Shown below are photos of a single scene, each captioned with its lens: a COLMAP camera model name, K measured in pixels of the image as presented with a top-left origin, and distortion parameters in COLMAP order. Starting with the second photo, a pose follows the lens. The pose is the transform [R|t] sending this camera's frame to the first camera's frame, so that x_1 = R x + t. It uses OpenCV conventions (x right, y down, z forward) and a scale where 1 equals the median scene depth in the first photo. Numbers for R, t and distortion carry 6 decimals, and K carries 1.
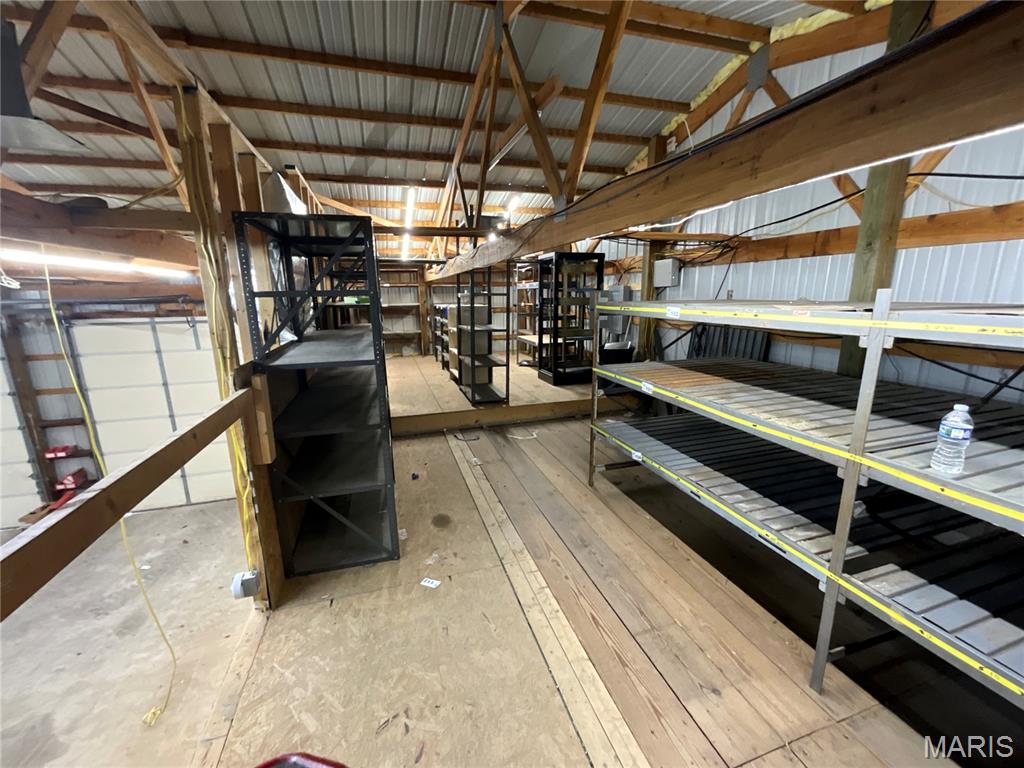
lens RADIAL K [[410.8, 0, 512.1], [0, 410.8, 382.3], [0, 0, 1]] dist [-0.000260, 0.000579]
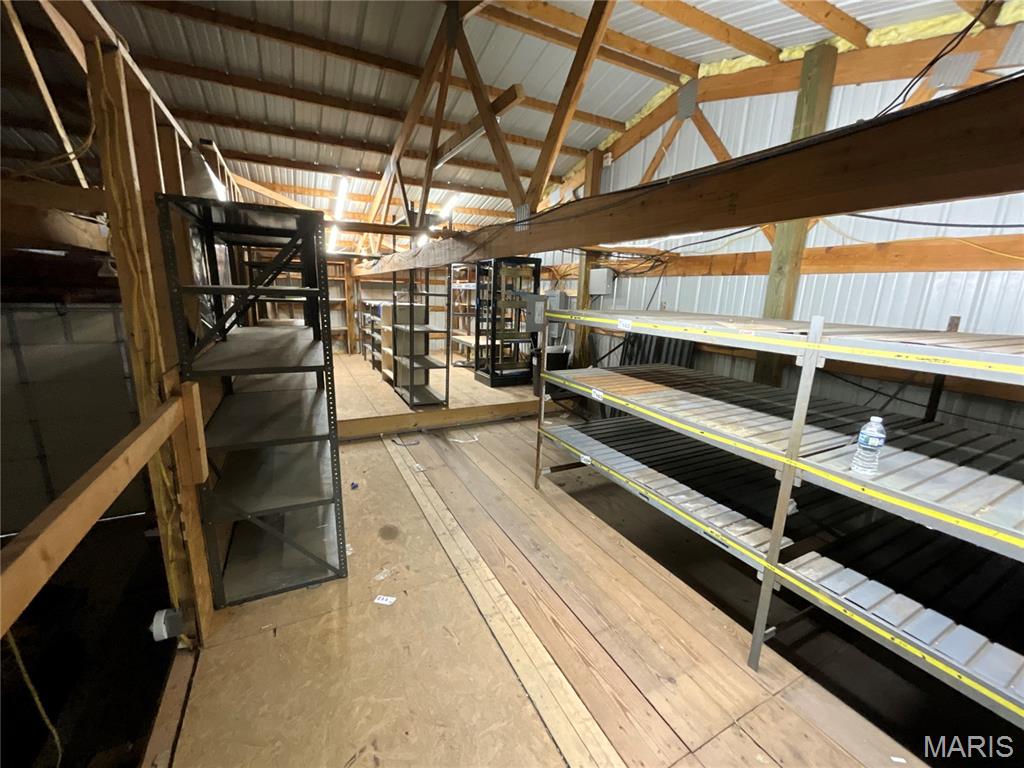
lens RADIAL K [[410.8, 0, 509.8], [0, 410.8, 382.0], [0, 0, 1]] dist [-0.000260, 0.000579]
pose [[0.983946, 0.005399, 0.178387, -0.072657], [-0.006120, 0.999975, 0.003495, -0.019949], [-0.178364, -0.004530, 0.983954, 0.010423]]
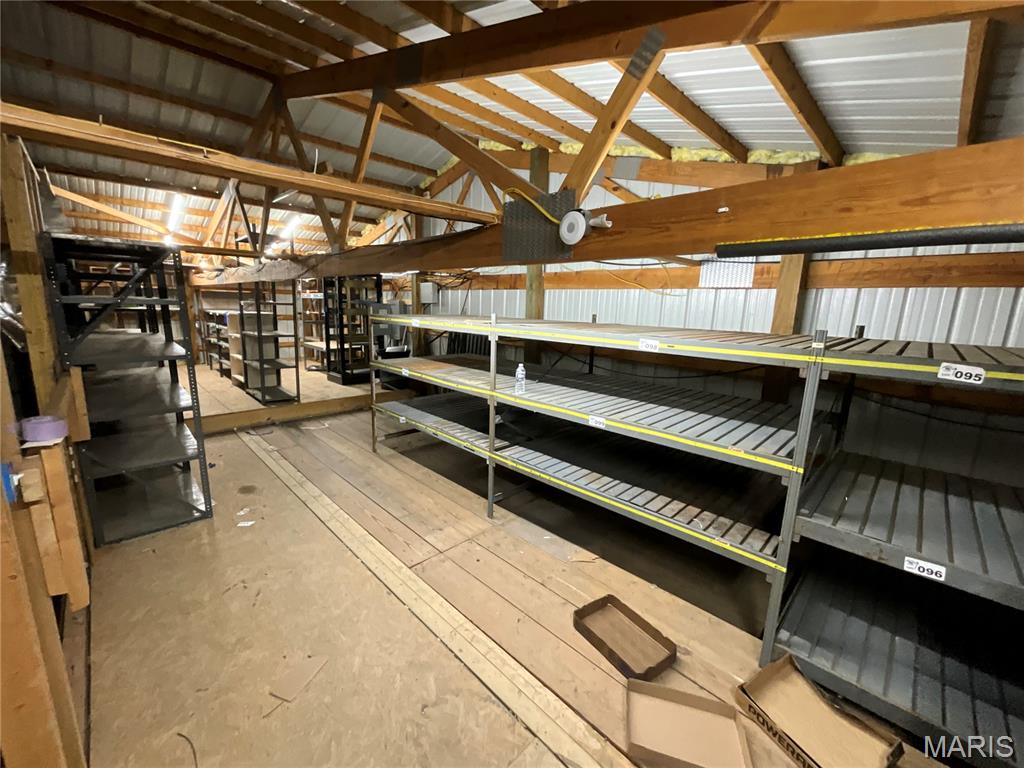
lens RADIAL K [[410.8, 0, 506.0], [0, 410.8, 383.4], [0, 0, 1]] dist [-0.000260, 0.000579]
pose [[0.890098, -0.048800, 0.453150, -0.026183], [0.058223, 0.998280, -0.006859, 0.080813], [-0.452036, 0.032489, 0.891408, -0.478984]]
